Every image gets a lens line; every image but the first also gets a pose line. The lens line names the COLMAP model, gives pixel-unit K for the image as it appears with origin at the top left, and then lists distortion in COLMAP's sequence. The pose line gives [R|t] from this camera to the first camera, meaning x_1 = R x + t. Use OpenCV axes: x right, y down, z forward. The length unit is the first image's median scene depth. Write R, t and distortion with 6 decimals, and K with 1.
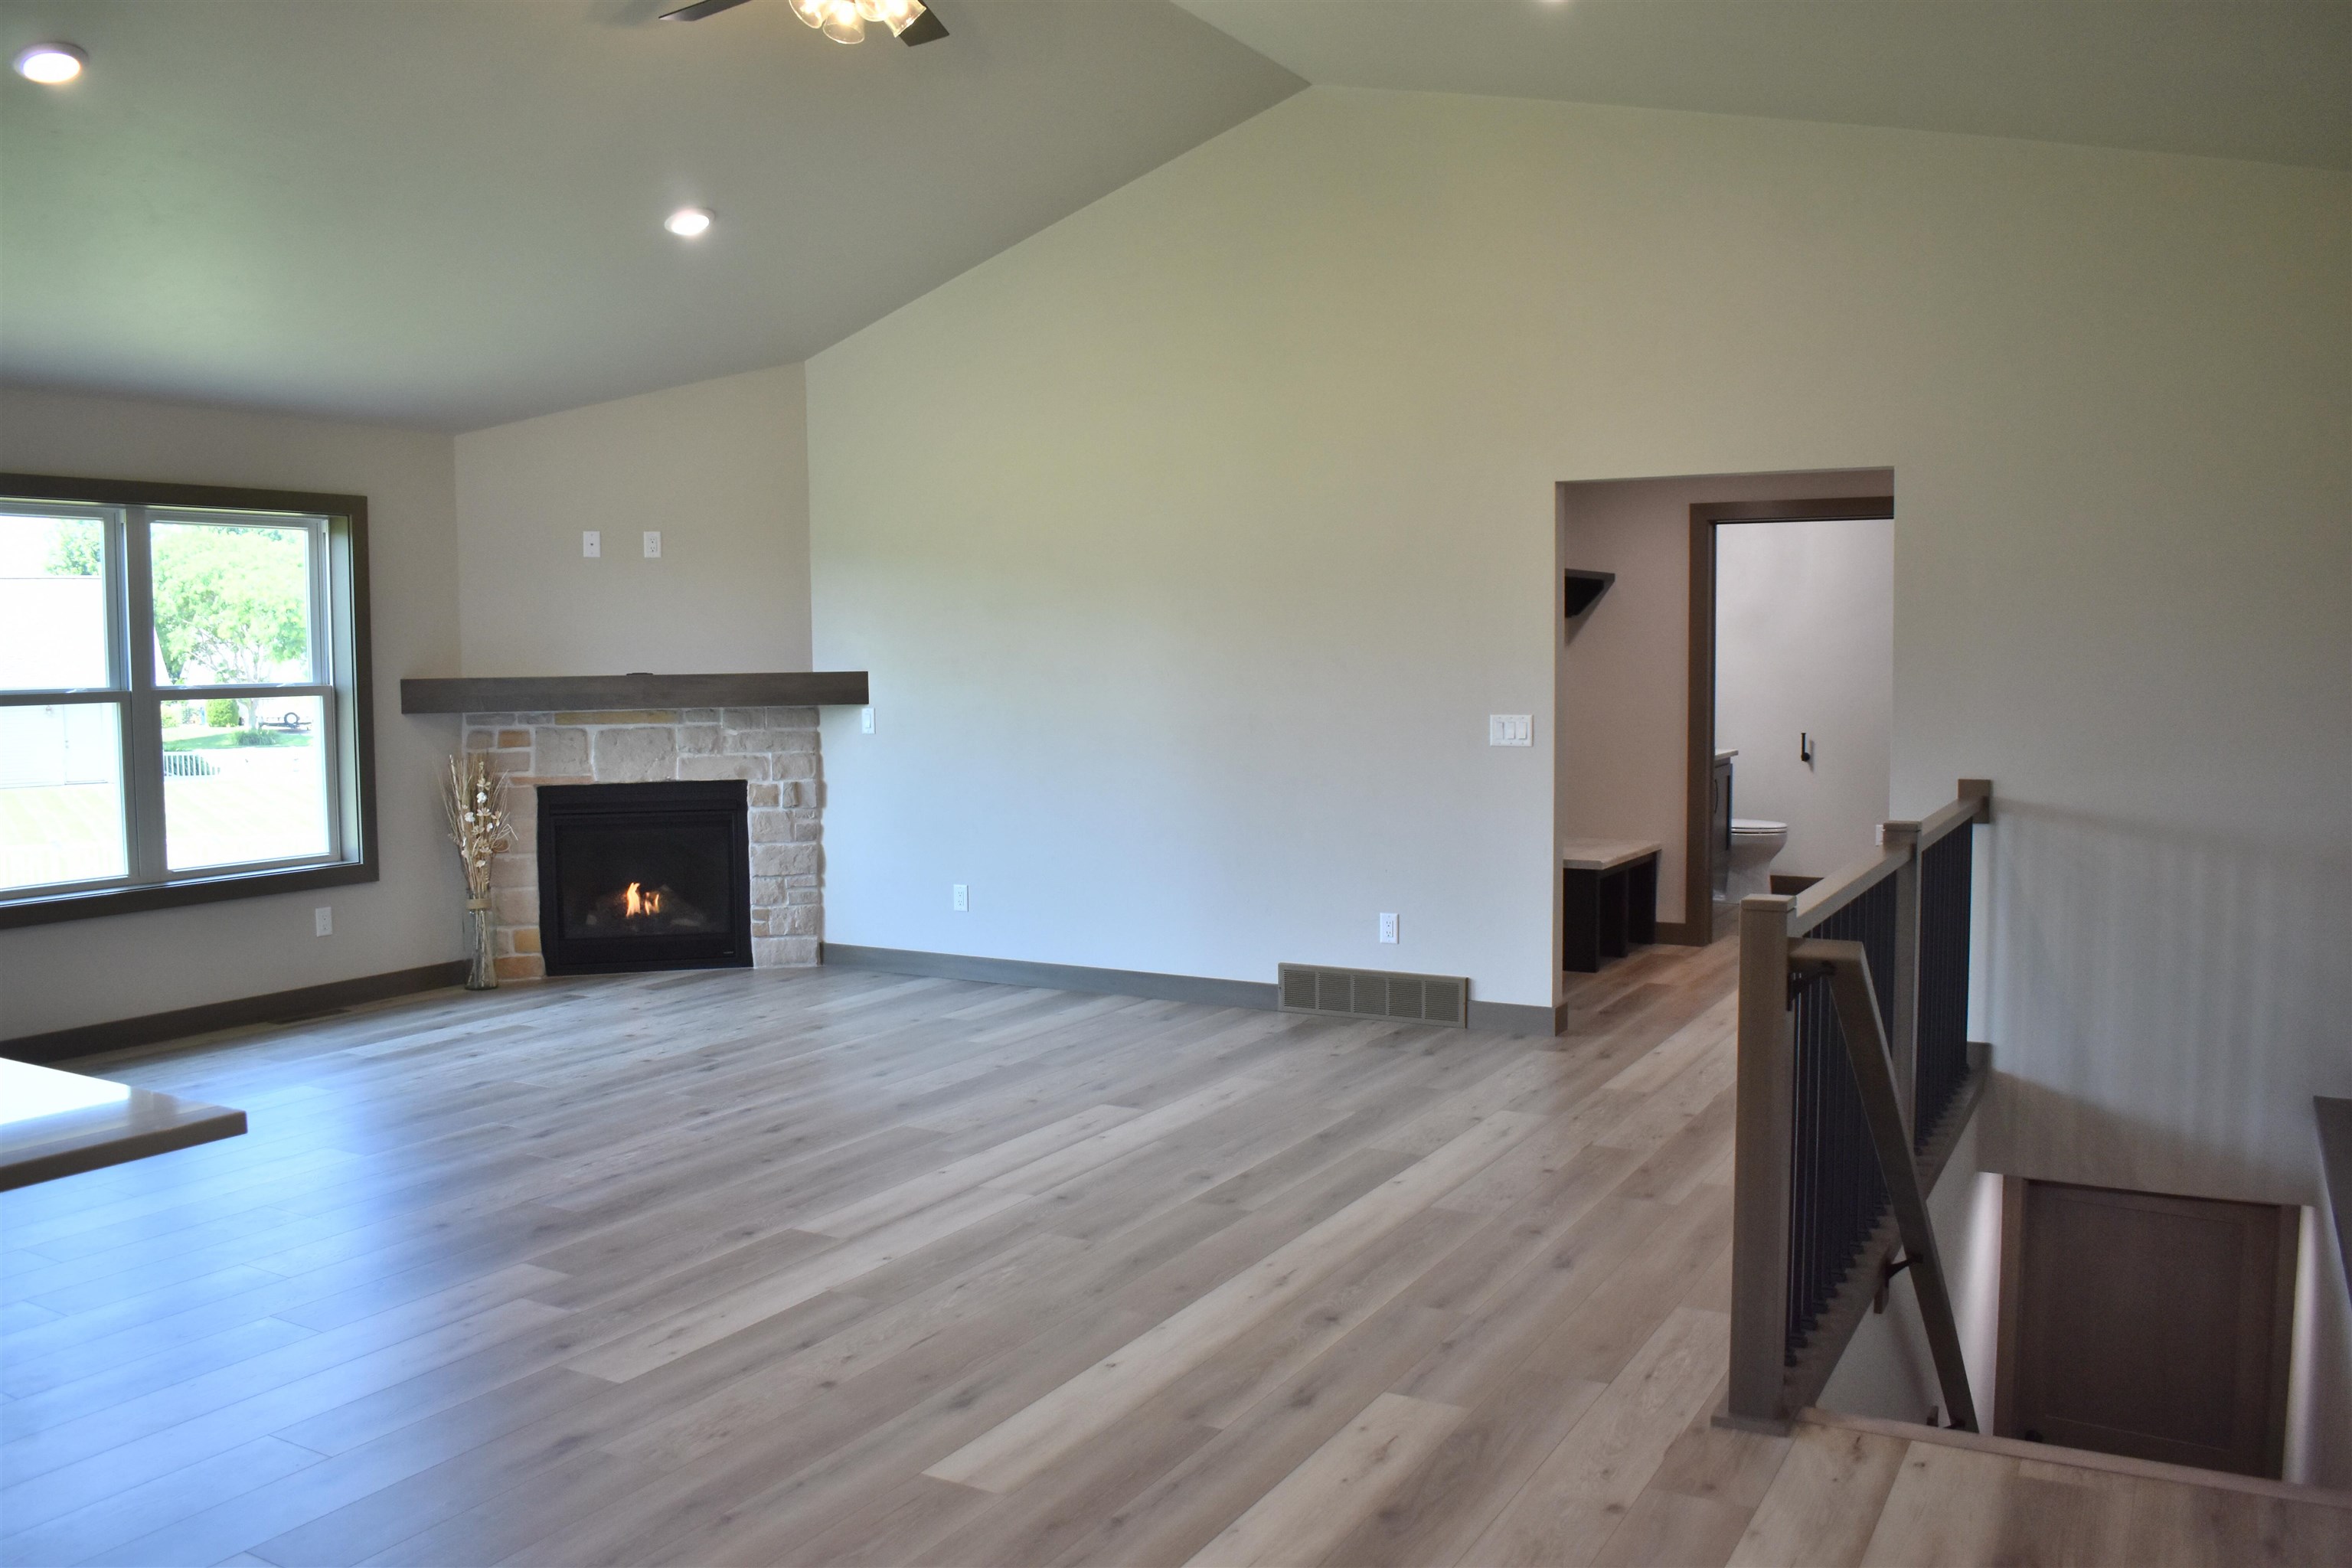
lens RADIAL K [[1842.4, 0, 1159.2], [0, 1842.4, 797.6], [0, 0, 1]] dist [-0.093690, 0.014754]
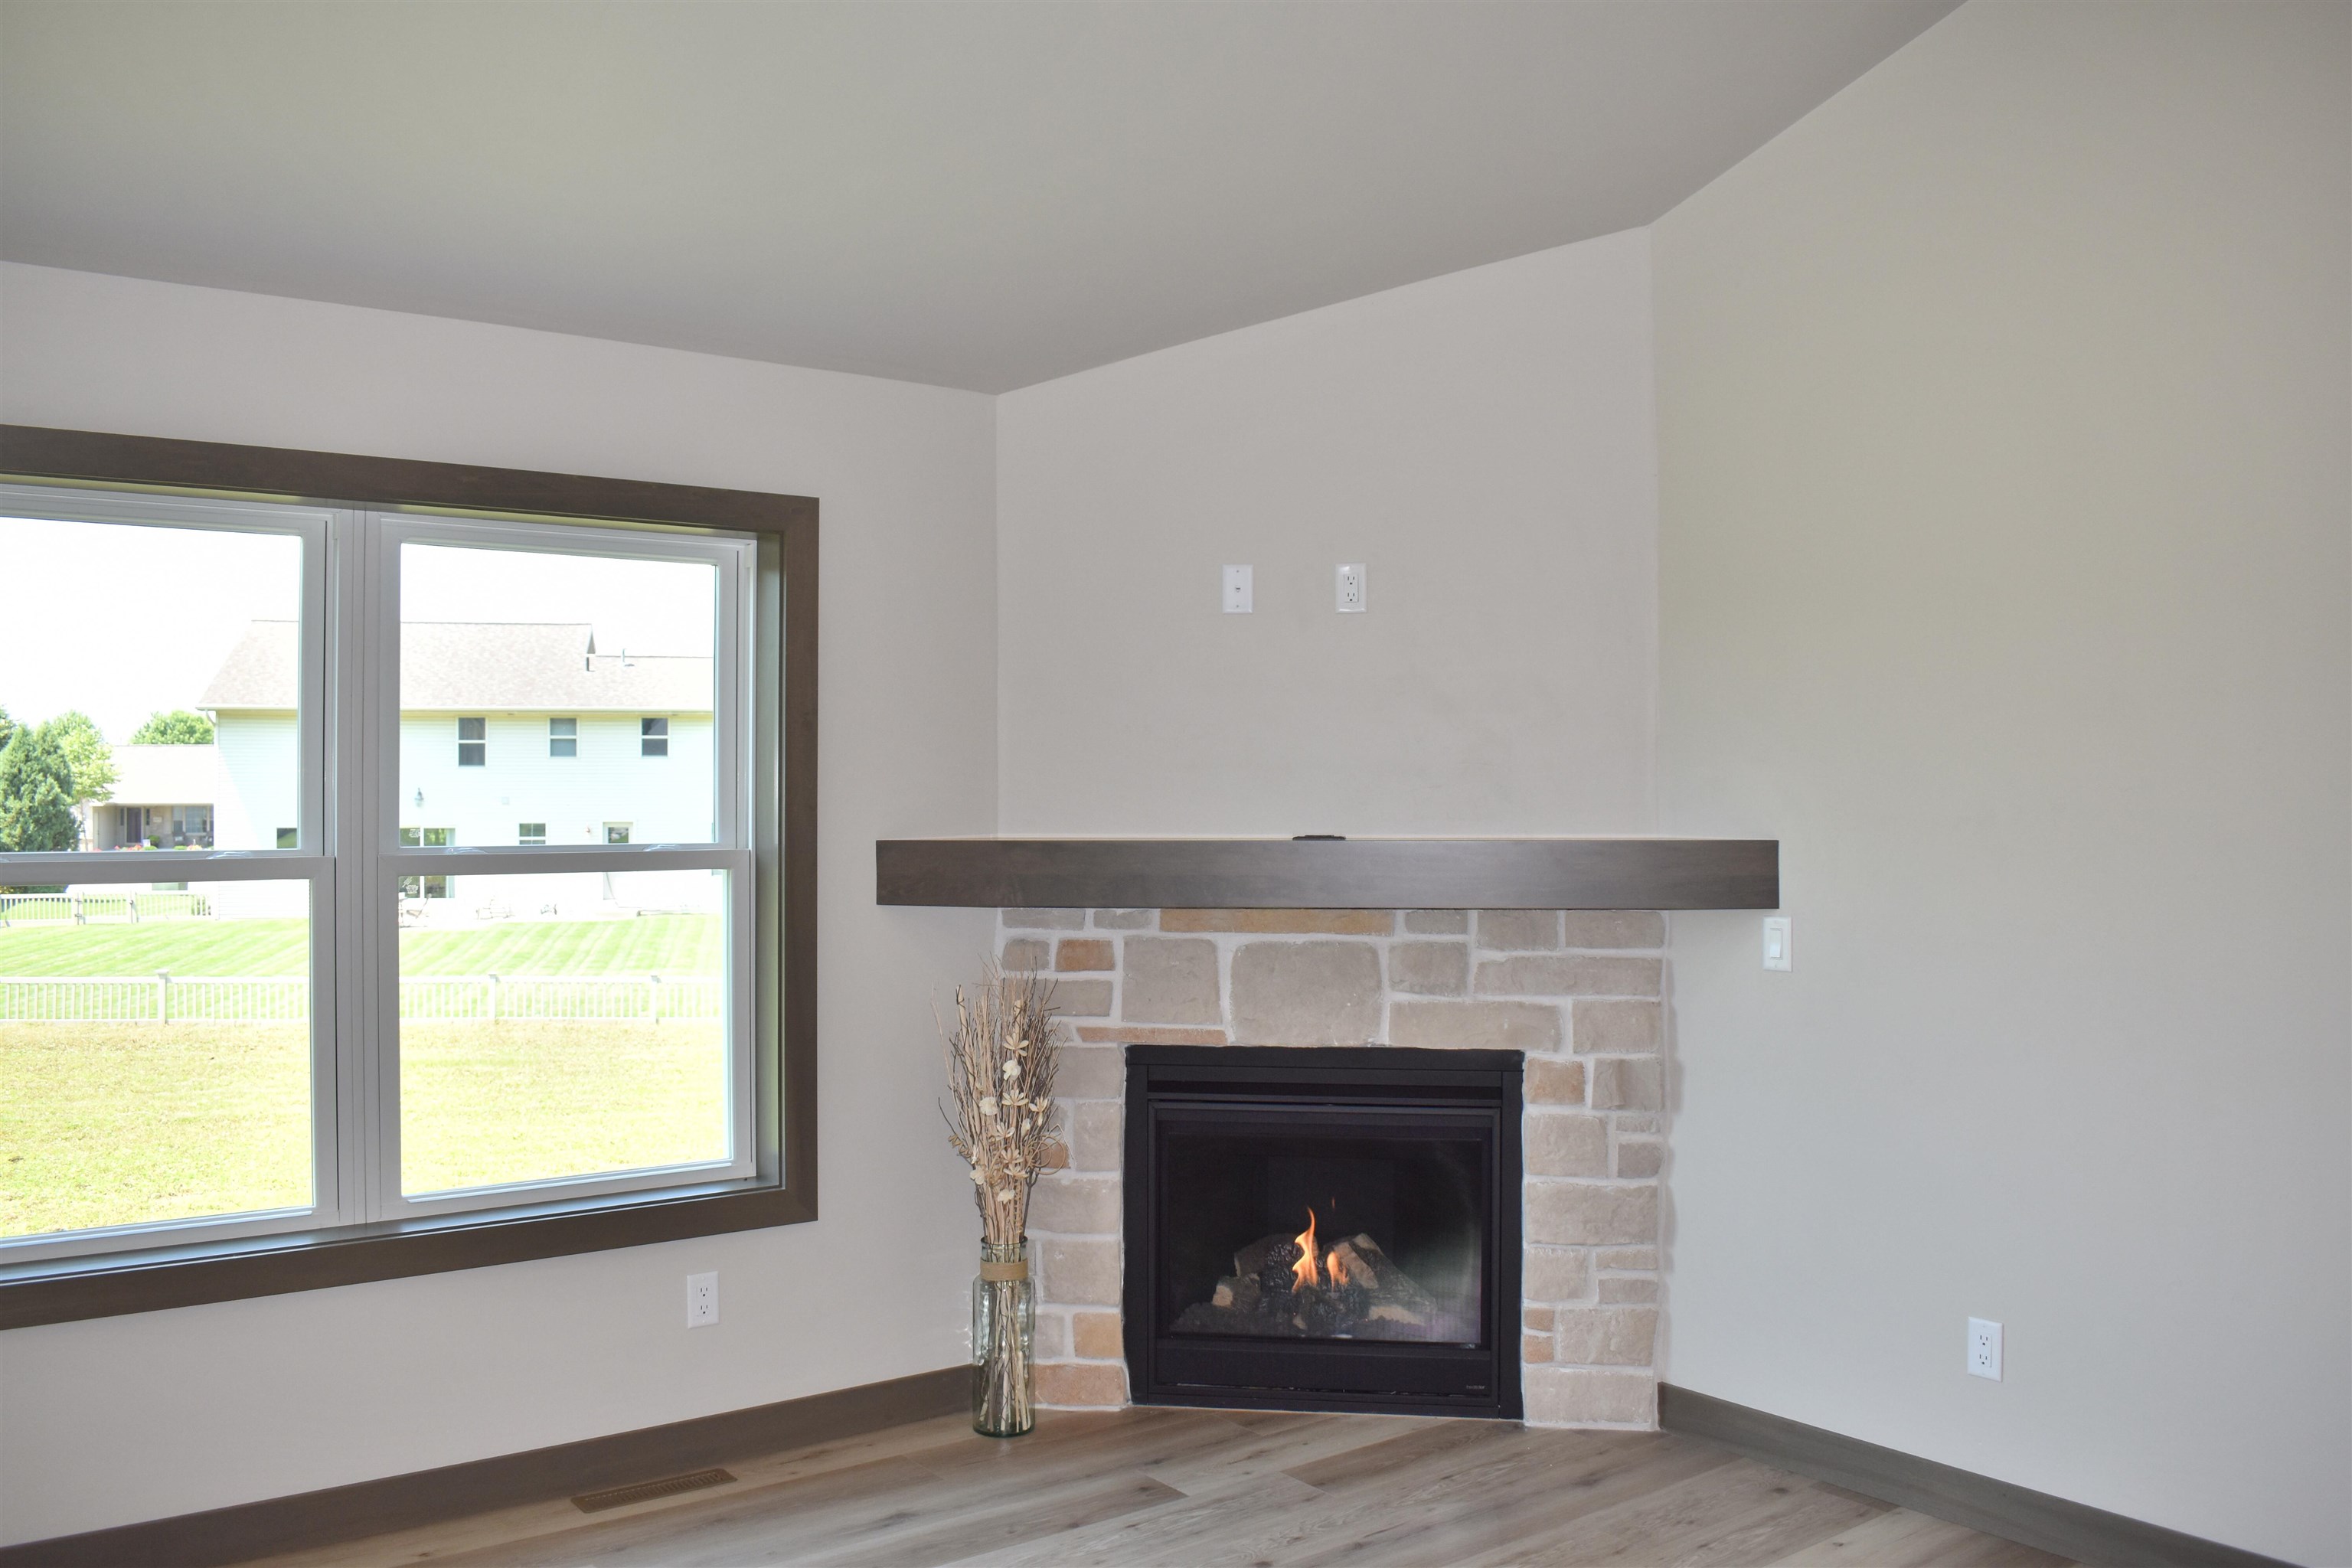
lens RADIAL K [[1842.4, 0, 1189.8], [0, 1842.4, 795.0], [0, 0, 1]] dist [-0.093690, 0.014754]
pose [[0.919298, 0.005191, -0.393527, -0.116571], [-0.037208, 0.996581, -0.073772, -0.040809], [0.391799, 0.082461, 0.916348, 0.521070]]
